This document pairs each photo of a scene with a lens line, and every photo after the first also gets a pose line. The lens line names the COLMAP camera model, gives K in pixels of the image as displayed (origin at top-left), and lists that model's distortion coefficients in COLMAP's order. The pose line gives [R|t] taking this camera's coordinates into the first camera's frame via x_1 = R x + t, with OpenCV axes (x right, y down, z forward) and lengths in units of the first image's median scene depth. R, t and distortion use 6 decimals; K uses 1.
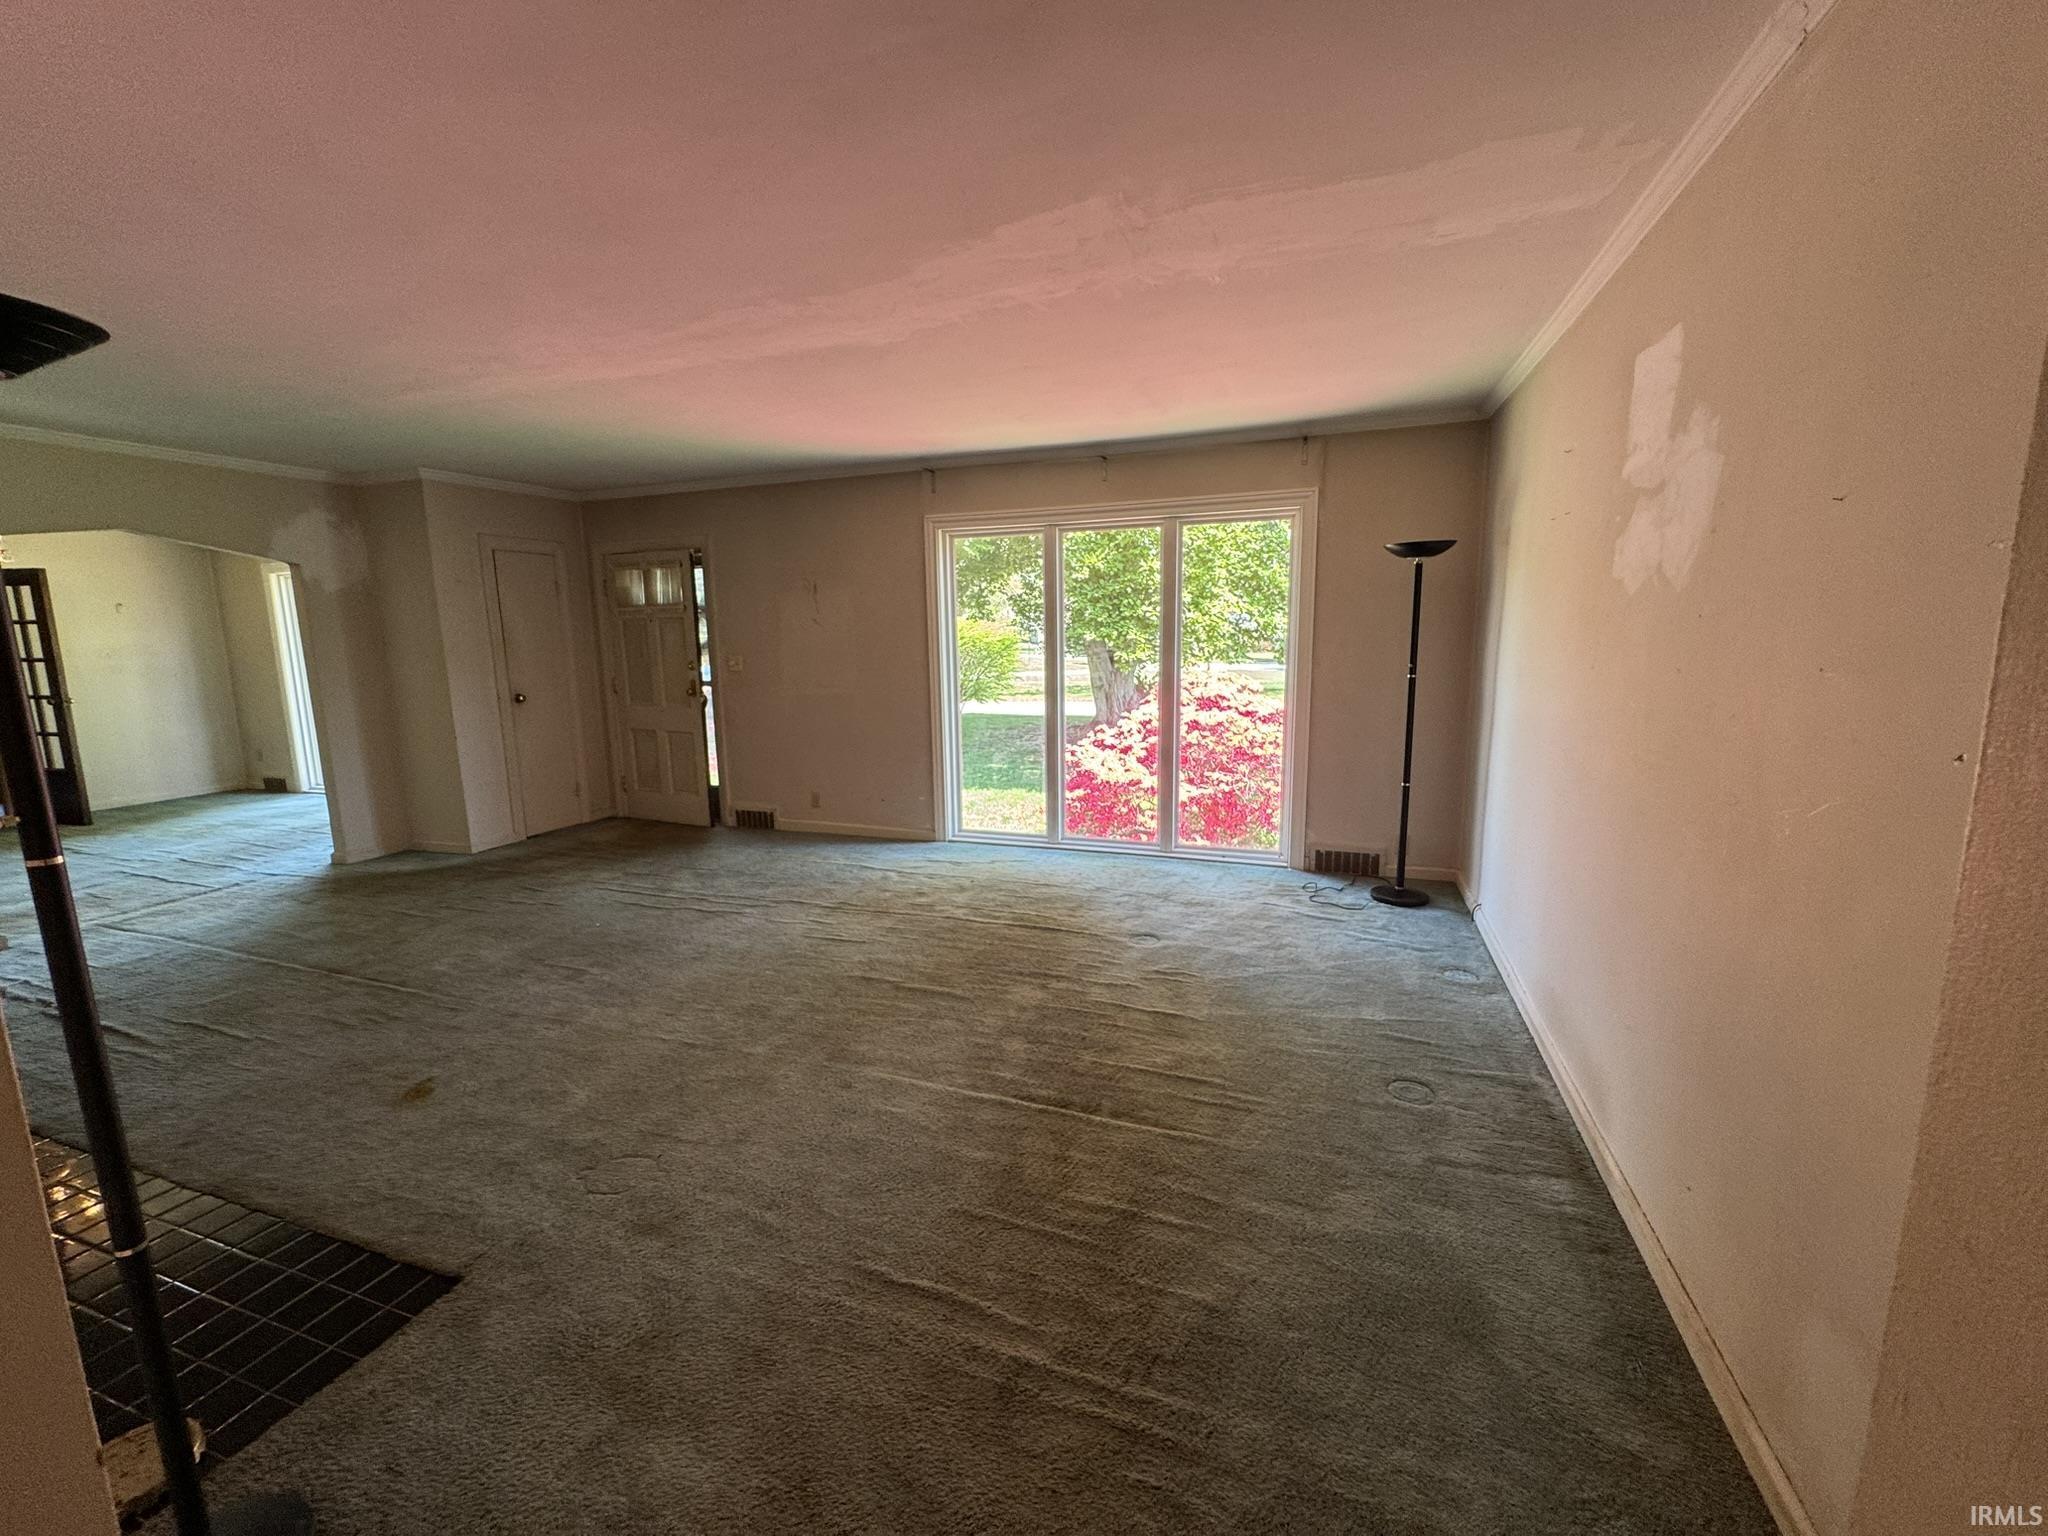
lens RADIAL K [[820.7, 0, 1024.1], [0, 820.7, 764.1], [0, 0, 1]] dist [-0.002333, 0.000974]
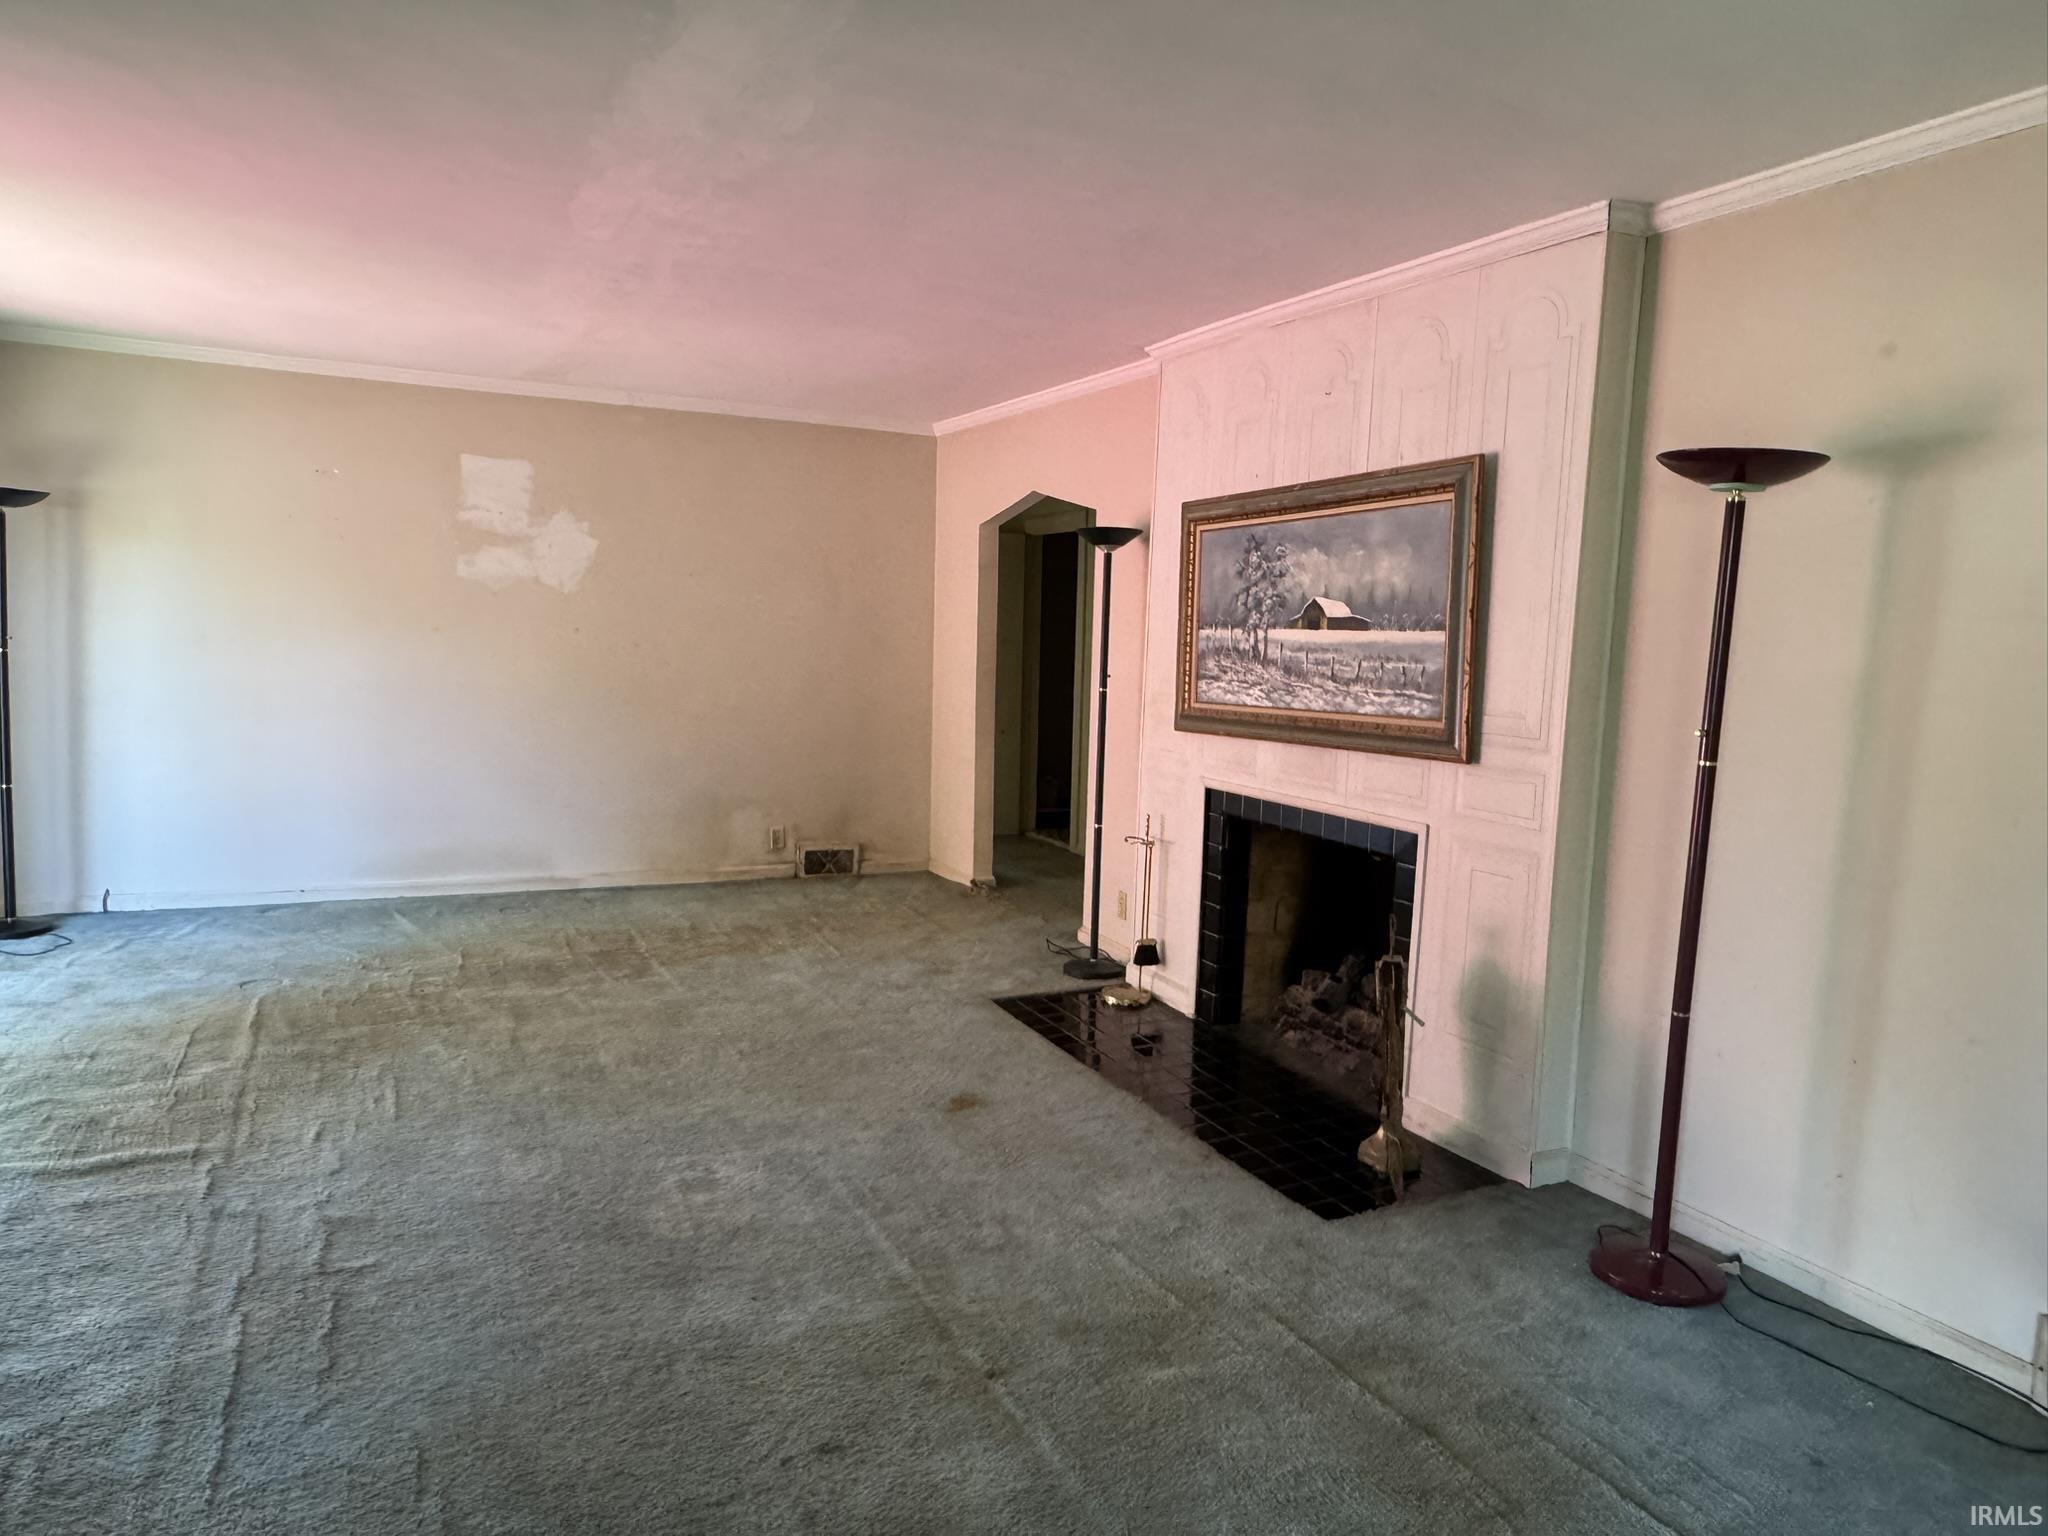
lens RADIAL K [[1324.5, 0, 1019.6], [0, 1324.5, 761.4], [0, 0, 1]] dist [-0.004603, 0.002560]
pose [[-0.718940, -0.080701, 0.690371, -1.092560], [0.088637, 0.974483, 0.206217, -0.170953], [-0.689397, 0.209450, -0.693442, 1.170847]]
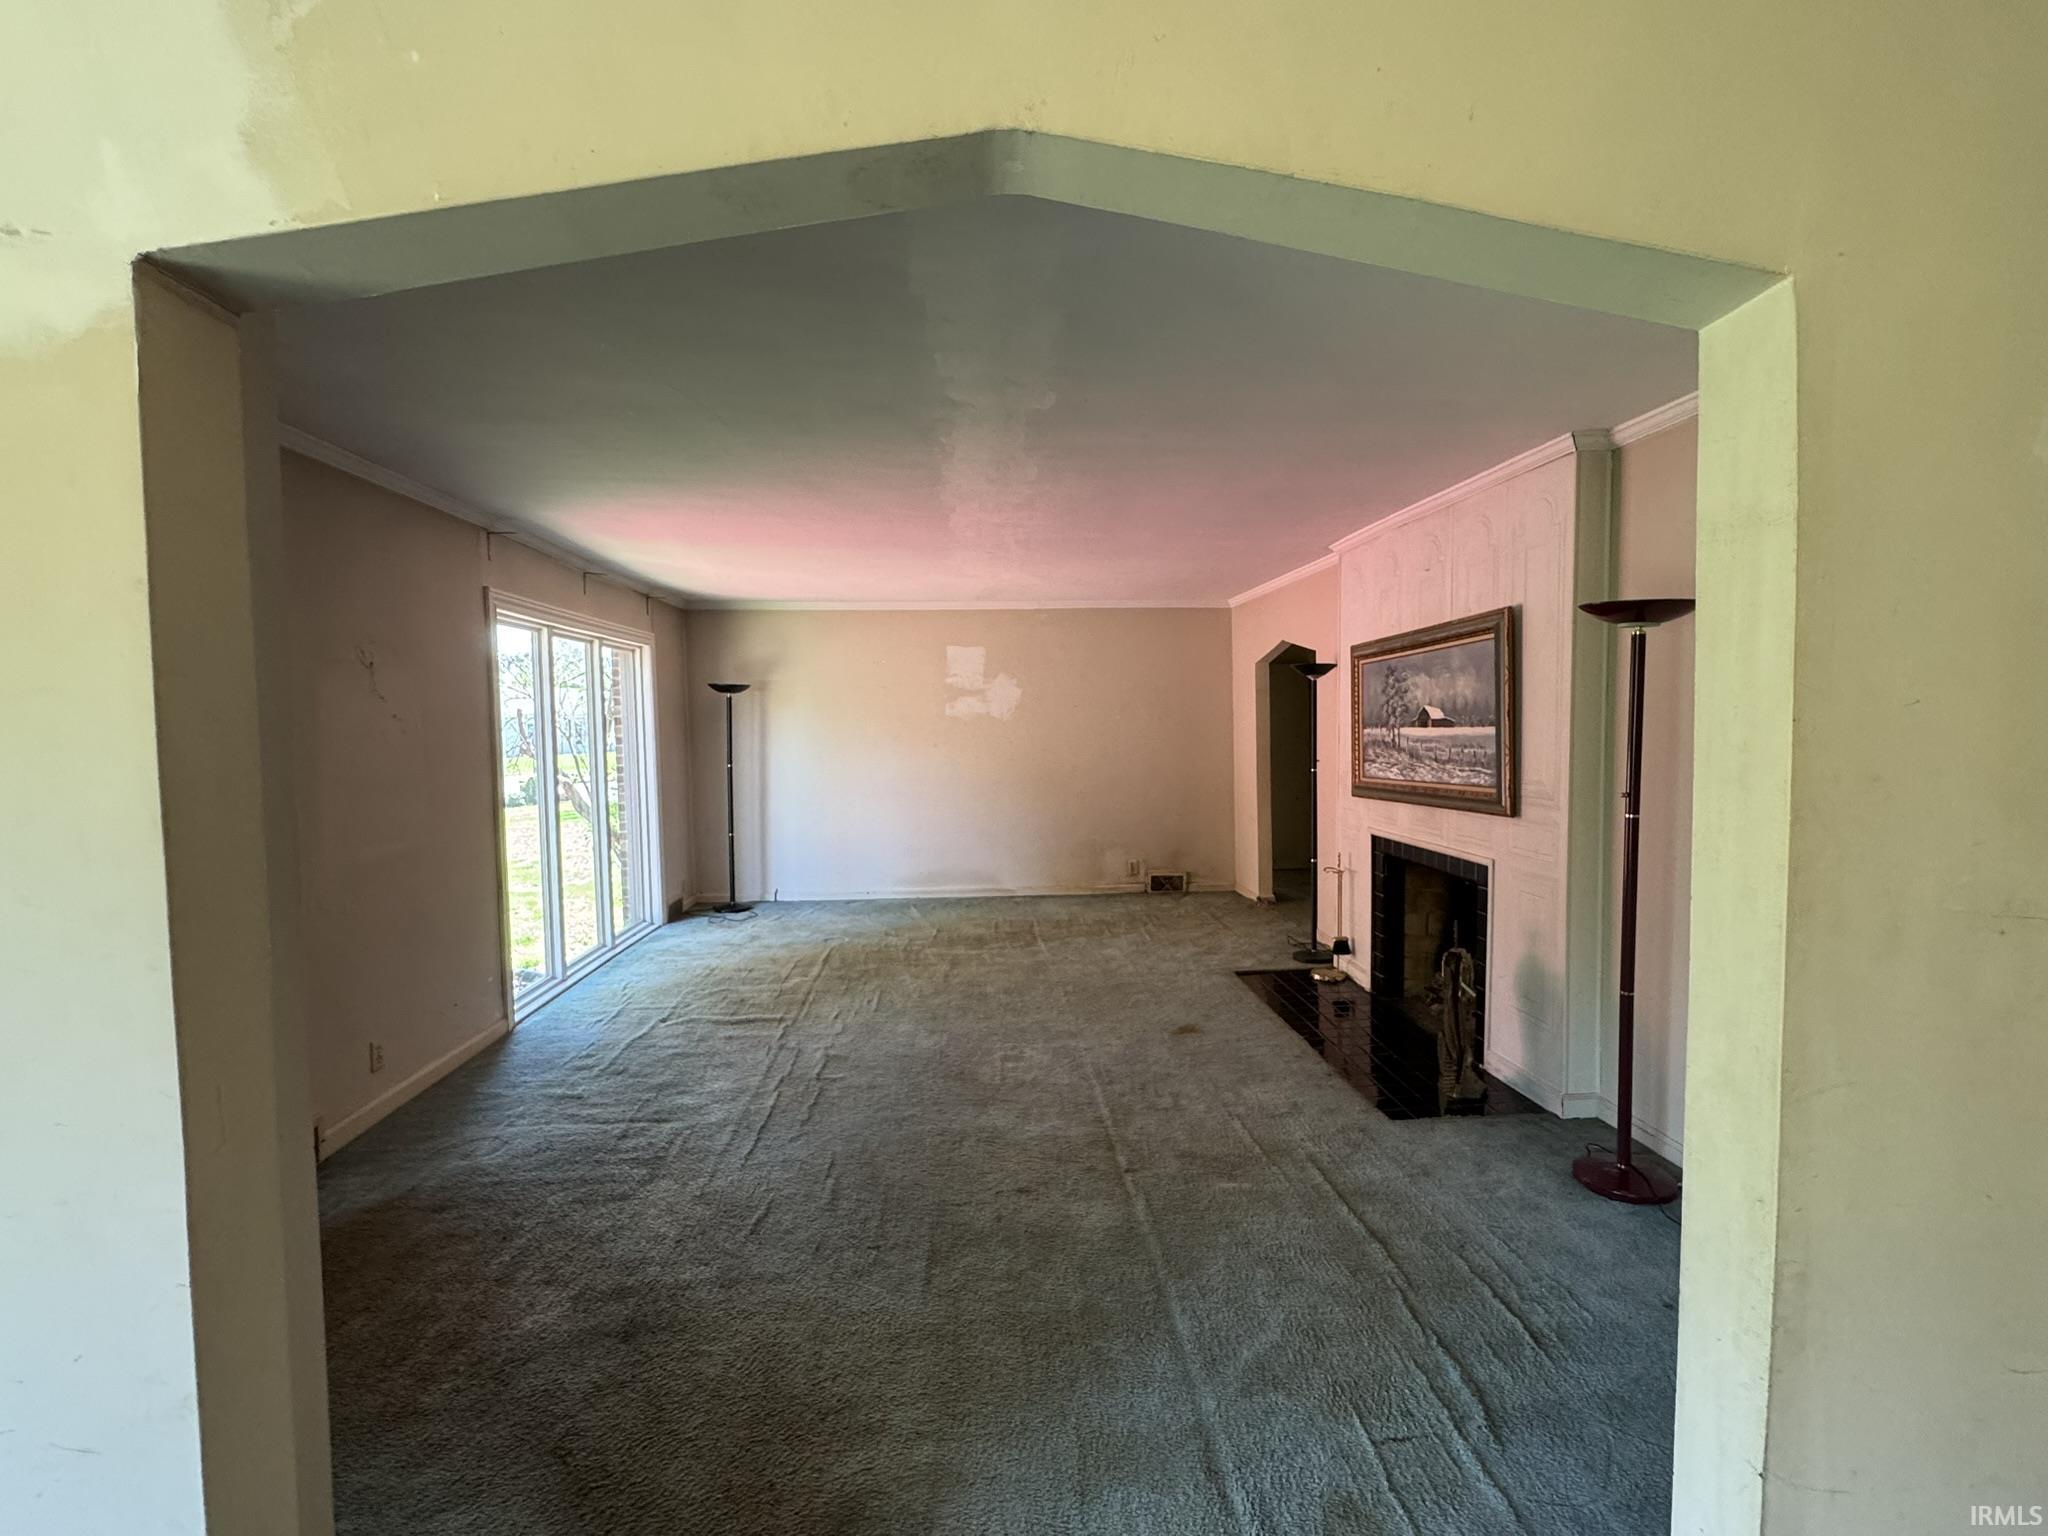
lens RADIAL K [[911.9, 0, 1018.6], [0, 911.9, 767.3], [0, 0, 1]] dist [-0.001972, -0.000506]
pose [[-0.397245, -0.024567, 0.917384, -1.305001], [0.168365, 0.980724, 0.099169, -0.175794], [-0.902136, 0.193850, -0.385451, 1.116543]]
